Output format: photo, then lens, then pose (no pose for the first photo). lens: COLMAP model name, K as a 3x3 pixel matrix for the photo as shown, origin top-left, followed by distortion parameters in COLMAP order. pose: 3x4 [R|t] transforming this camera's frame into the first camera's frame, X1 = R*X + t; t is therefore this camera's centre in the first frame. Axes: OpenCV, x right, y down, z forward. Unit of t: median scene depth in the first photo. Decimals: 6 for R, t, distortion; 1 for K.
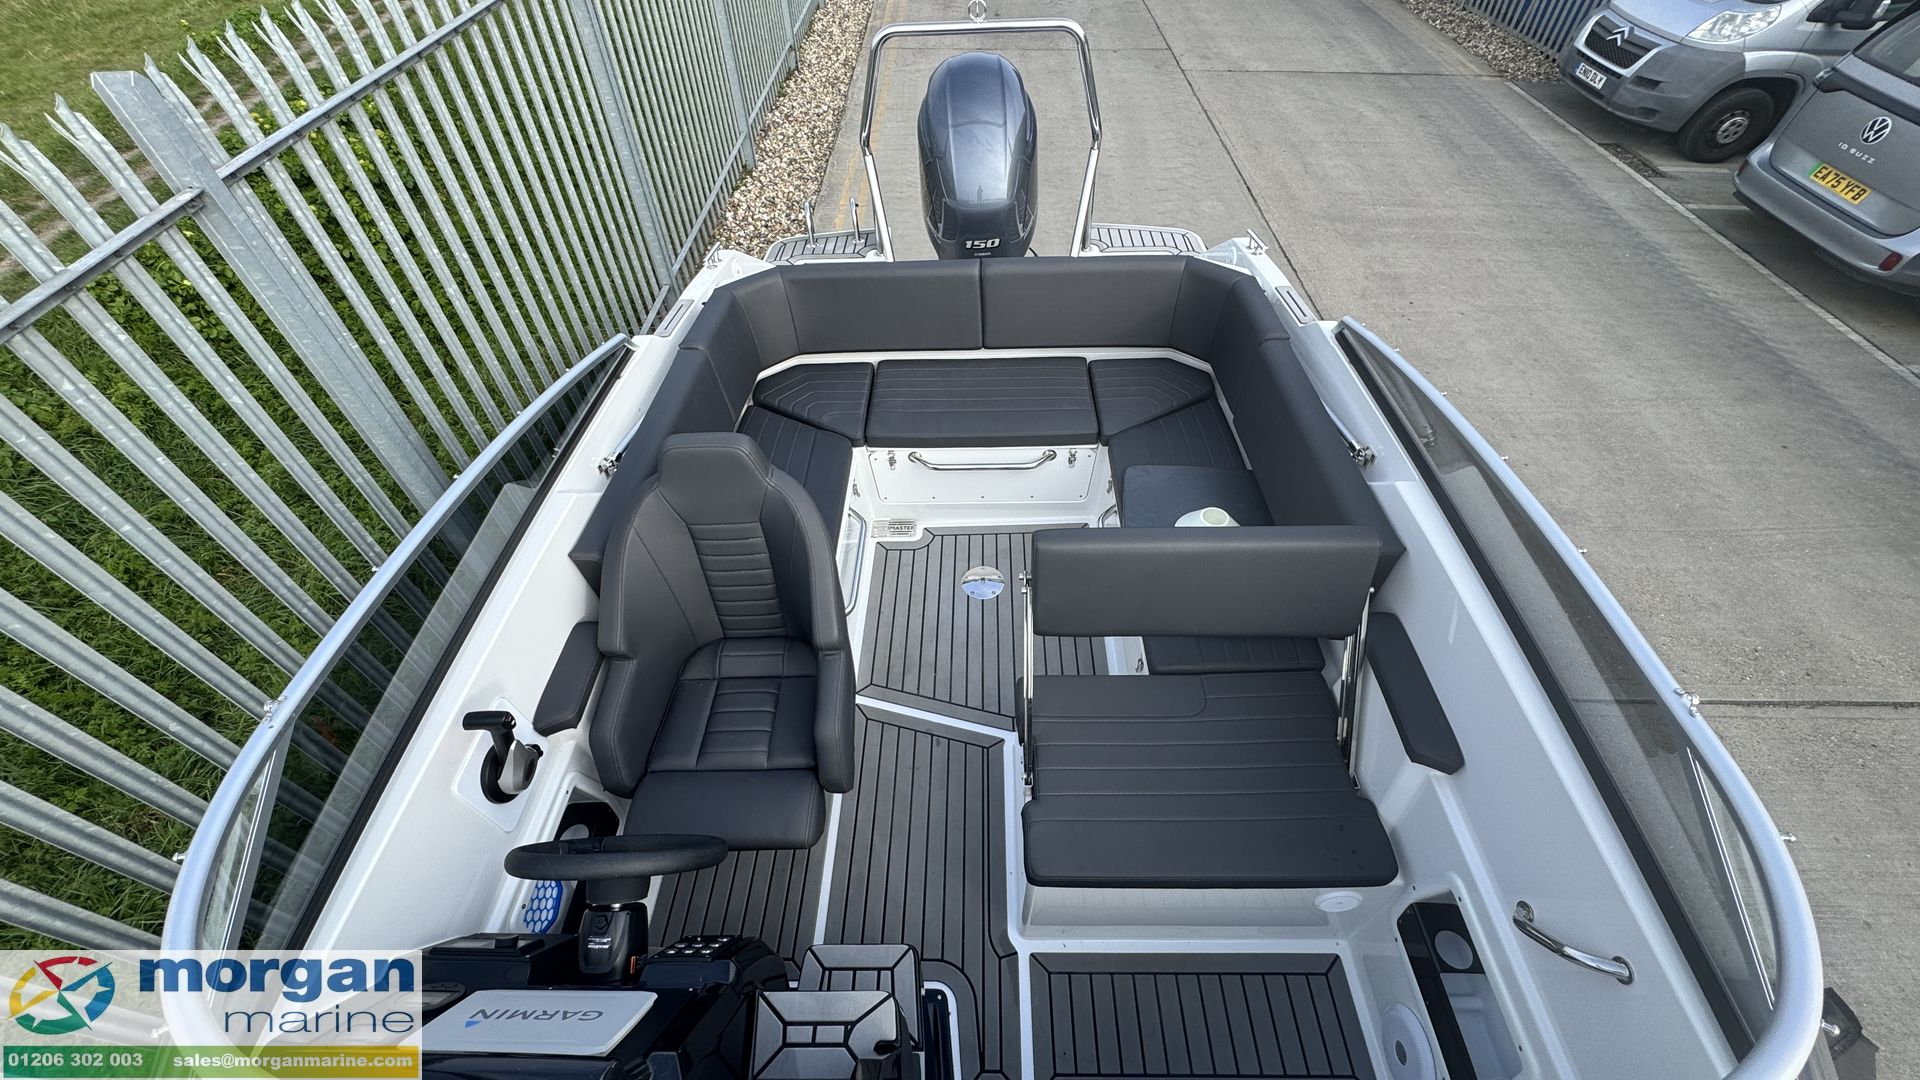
lens RADIAL K [[769.9, 0, 966.5], [0, 769.9, 544.1], [0, 0, 1]] dist [-0.003425, 0.000639]
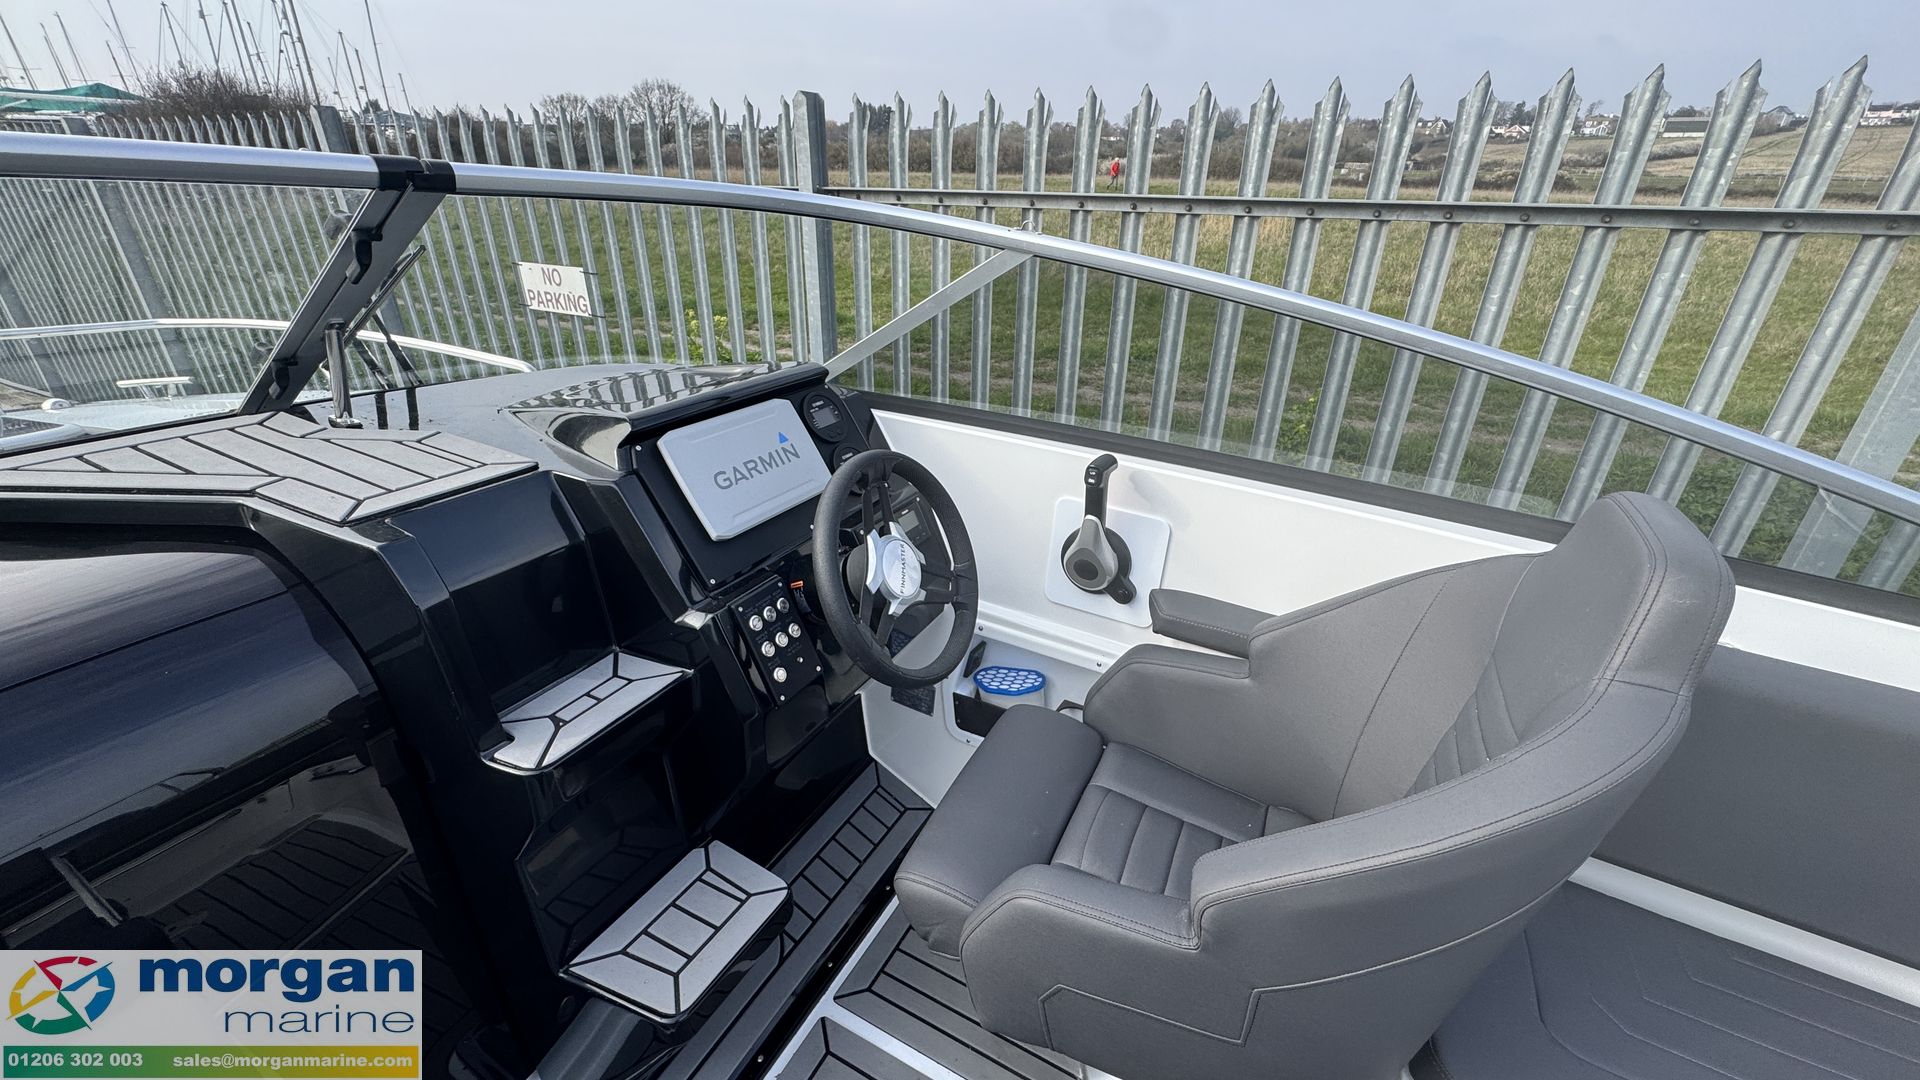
lens RADIAL K [[769.9, 0, 963.0], [0, 769.9, 540.7], [0, 0, 1]] dist [-0.003425, 0.000639]
pose [[-0.442659, 0.394953, -0.805025, 0.209206], [-0.684916, 0.430518, 0.587831, -0.162659], [0.578743, 0.811583, 0.079937, 1.019137]]
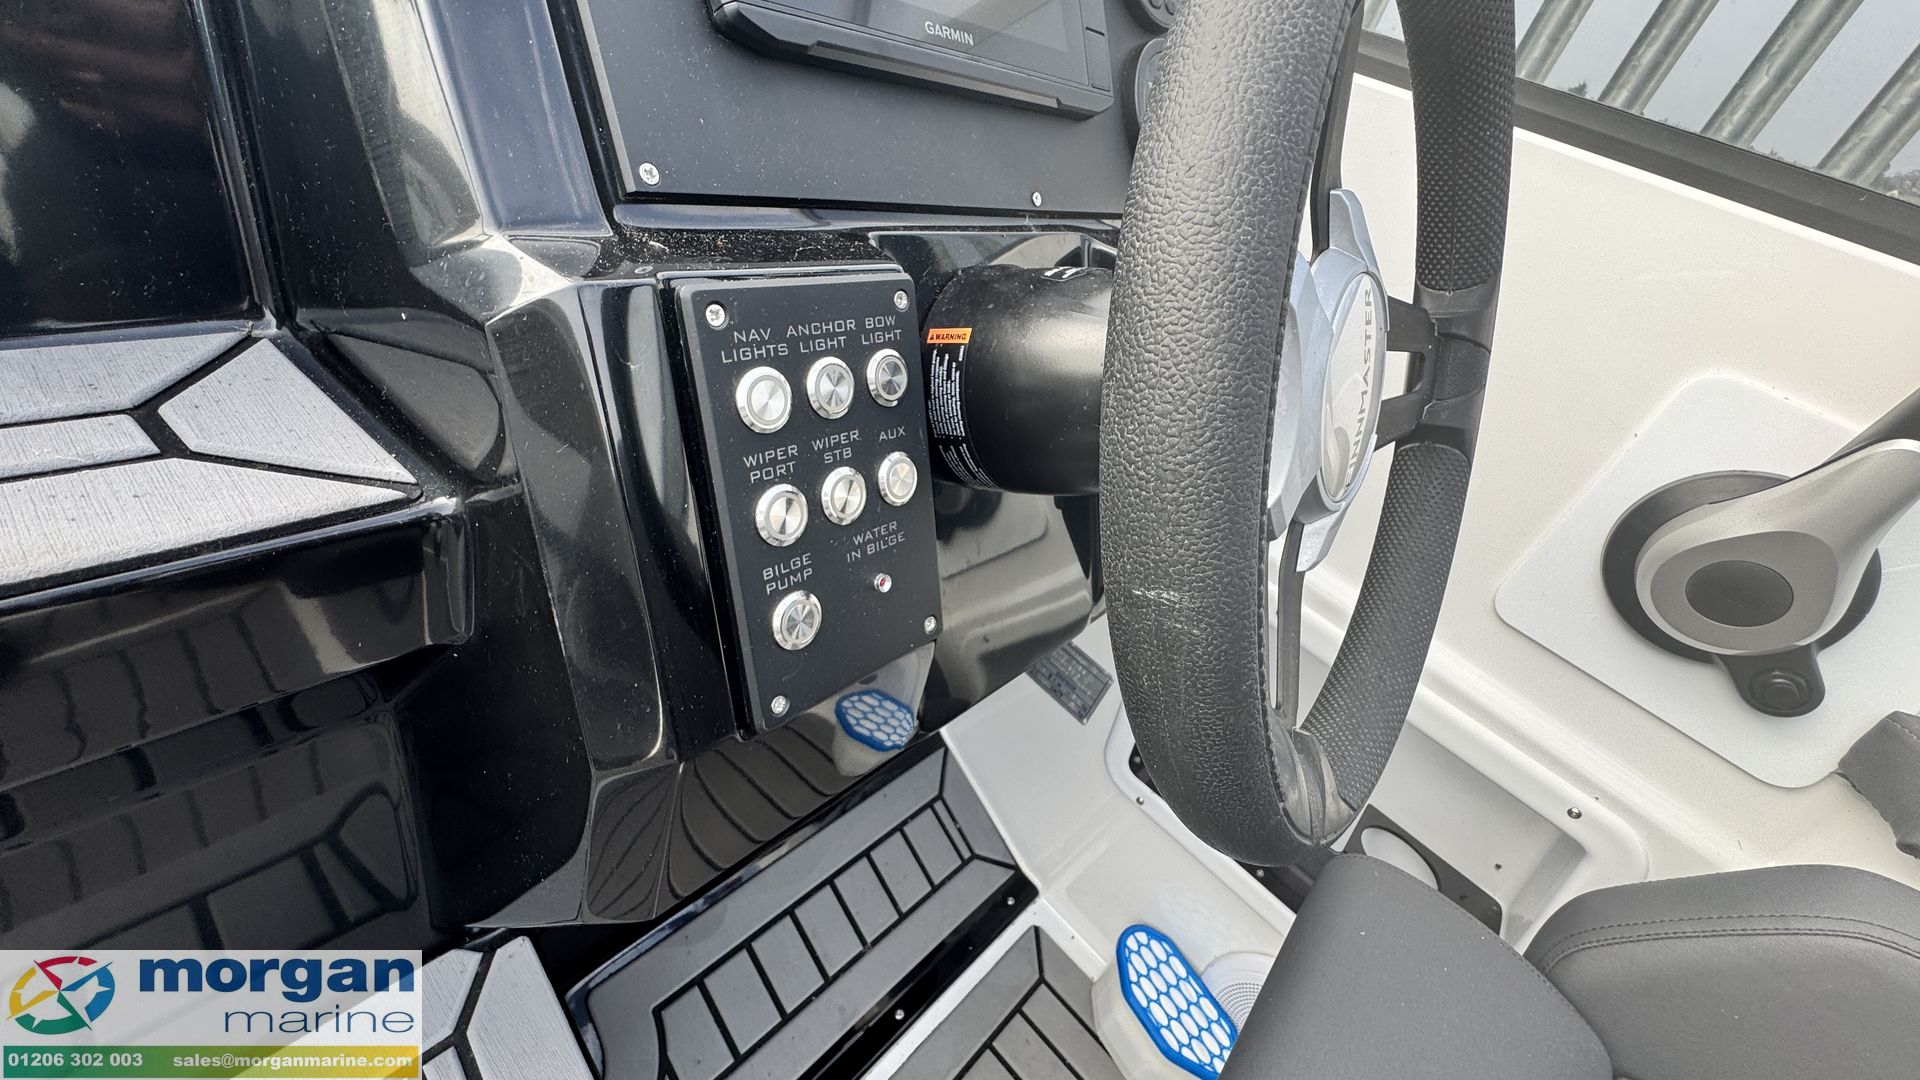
lens RADIAL K [[769.9, 0, 961.9], [0, 769.9, 539.8], [0, 0, 1]] dist [-0.003425, 0.000639]
pose [[-0.649239, 0.314308, -0.692604, -0.223948], [-0.704405, 0.095001, 0.703412, 0.361819], [0.286886, 0.944556, 0.159721, 1.047258]]
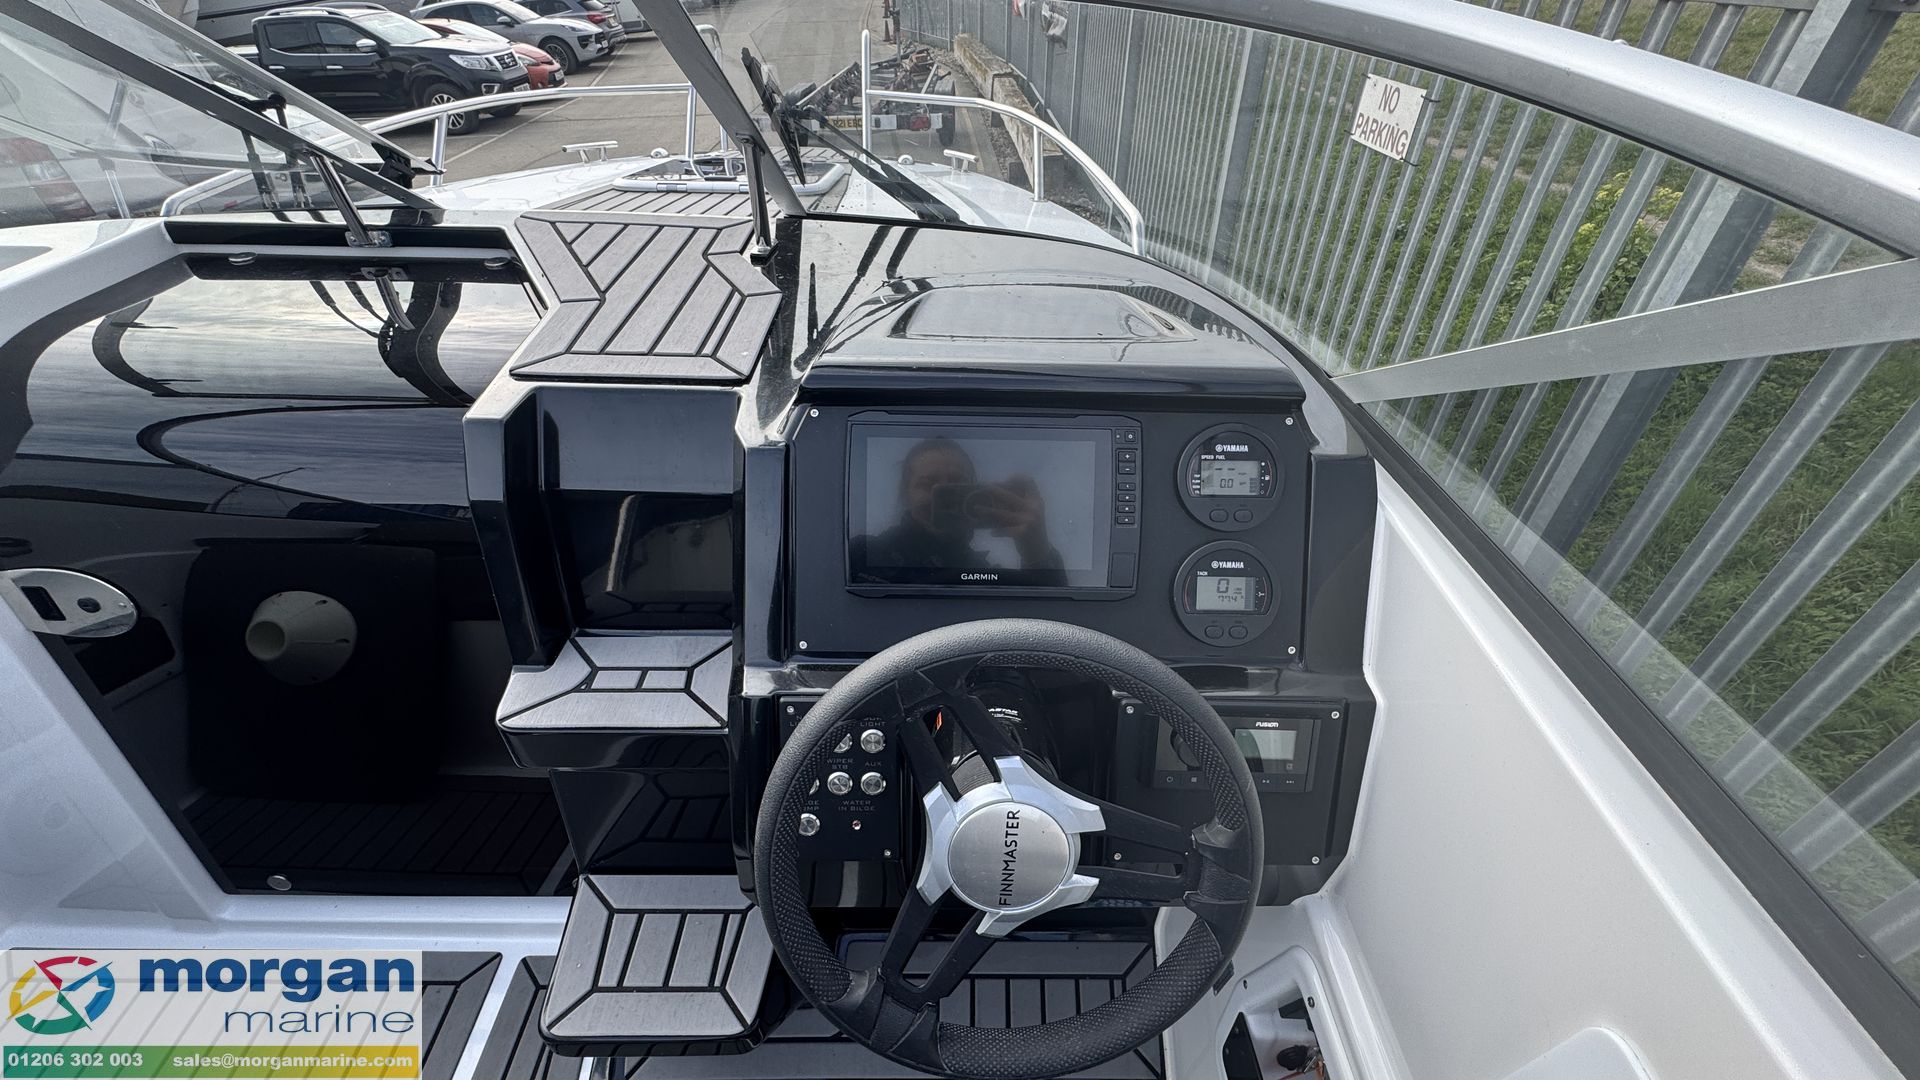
lens RADIAL K [[769.9, 0, 960.4], [0, 769.9, 532.9], [0, 0, 1]] dist [-0.003425, 0.000639]
pose [[-0.999552, 0.026754, -0.013429, -0.453478], [-0.011907, 0.056265, 0.998345, -0.009568], [0.027466, 0.998057, -0.055922, 0.915625]]
